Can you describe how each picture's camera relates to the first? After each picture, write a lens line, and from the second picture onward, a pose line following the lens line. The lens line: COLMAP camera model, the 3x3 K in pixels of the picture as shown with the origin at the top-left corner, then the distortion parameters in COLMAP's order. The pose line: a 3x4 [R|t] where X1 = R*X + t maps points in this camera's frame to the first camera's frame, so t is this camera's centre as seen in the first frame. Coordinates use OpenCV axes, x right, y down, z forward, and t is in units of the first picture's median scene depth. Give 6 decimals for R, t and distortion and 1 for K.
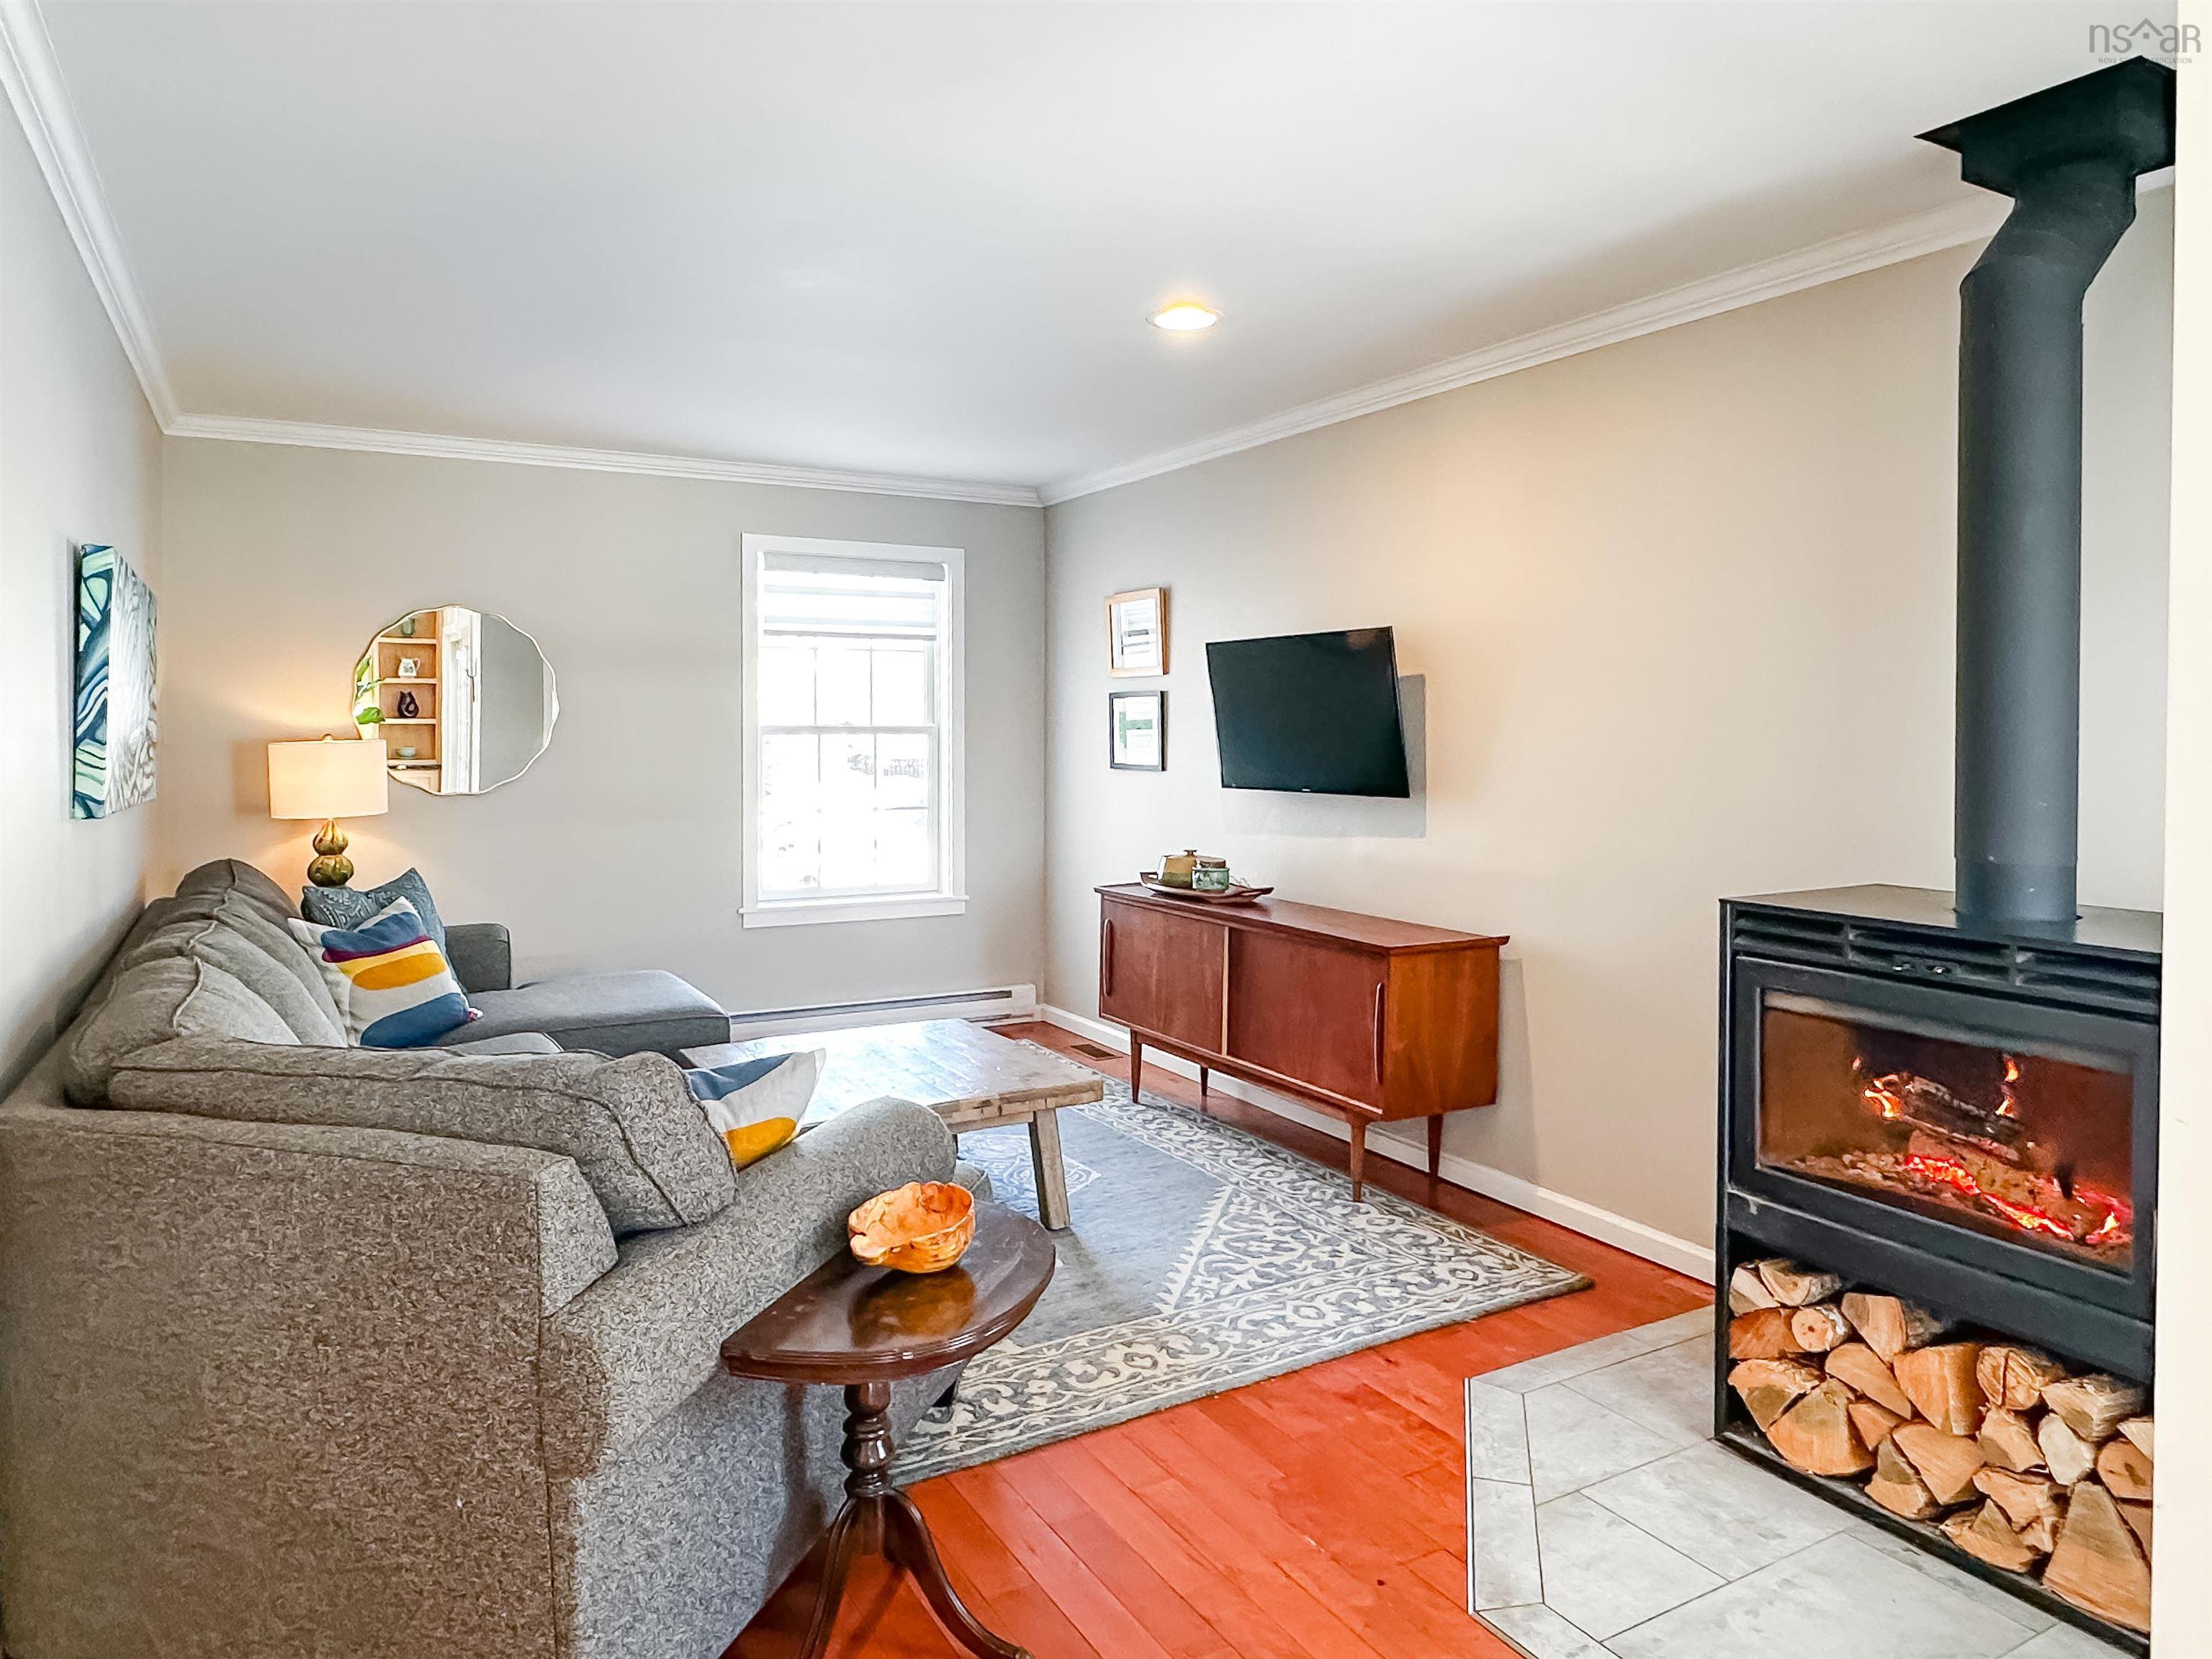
lens RADIAL K [[1397.5, 0, 1102.4], [0, 1397.5, 750.5], [0, 0, 1]] dist [-0.000682, -0.000293]
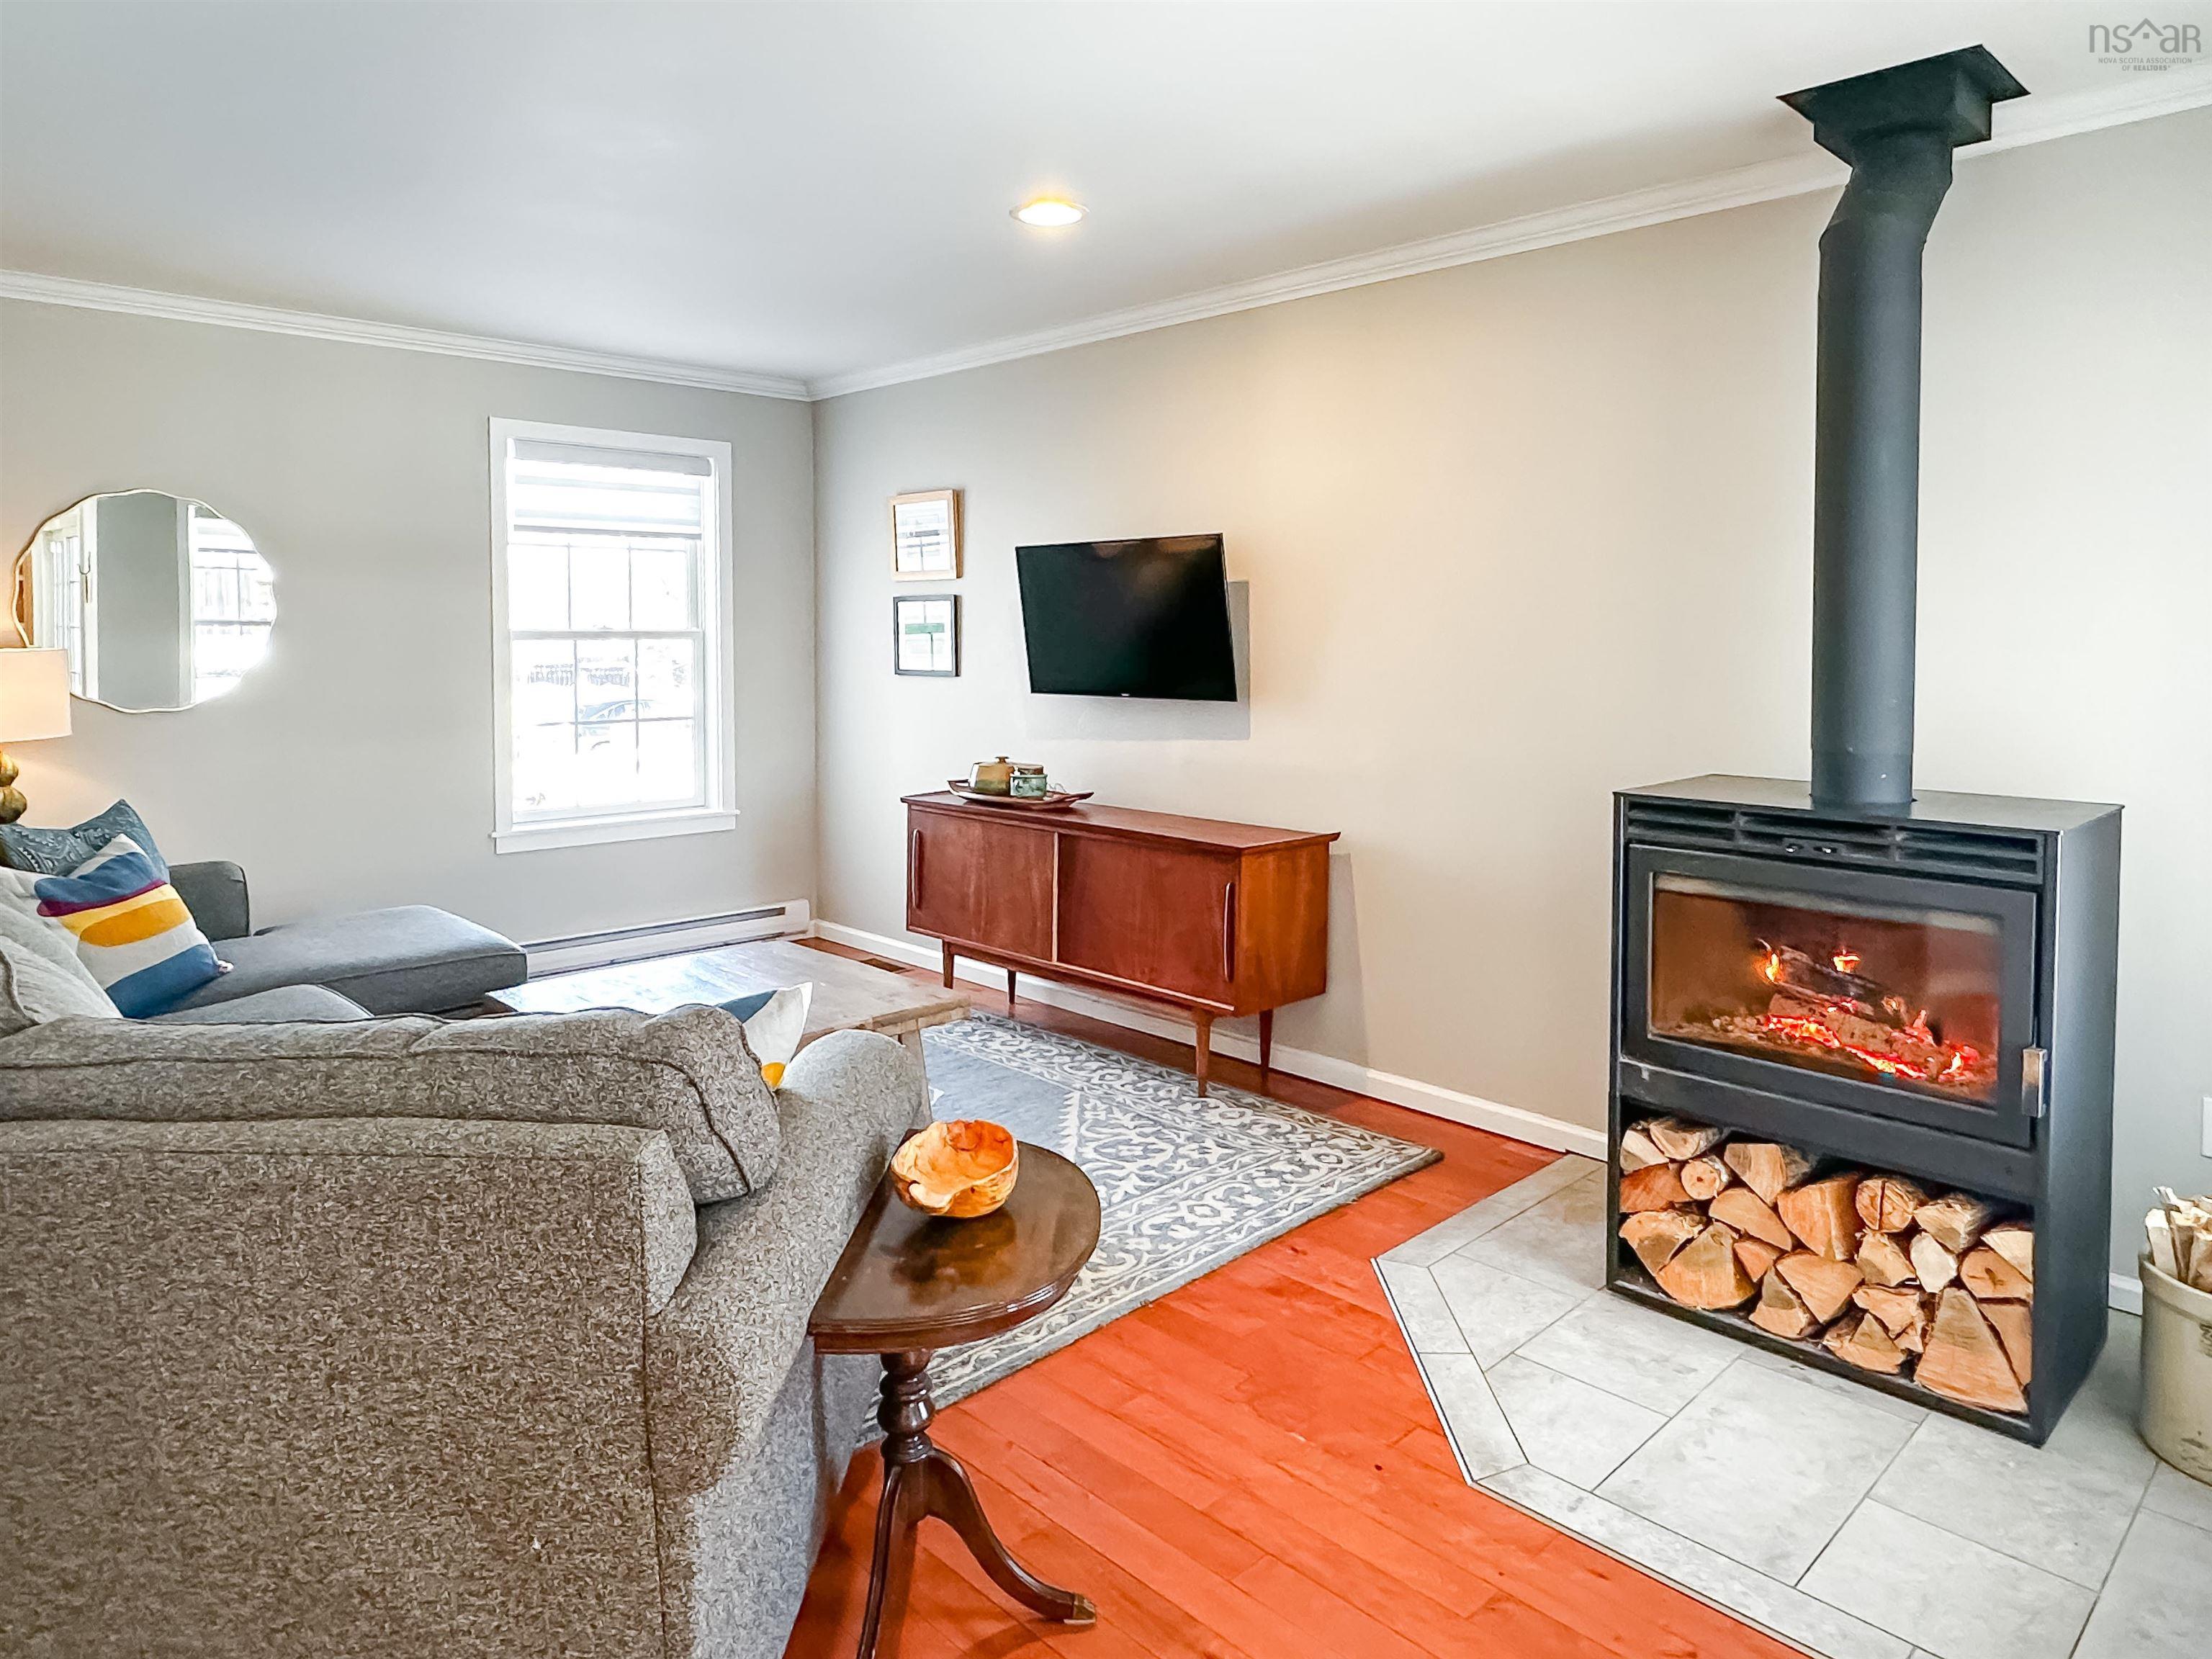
lens RADIAL K [[1388.1, 0, 1107.9], [0, 1388.1, 680.9], [0, 0, 1]] dist [0.000634, -0.002285]
pose [[0.967351, -0.009324, 0.253269, -0.208323], [0.004393, 0.999790, 0.020029, -0.002972], [-0.253402, -0.018263, 0.967189, 0.063115]]
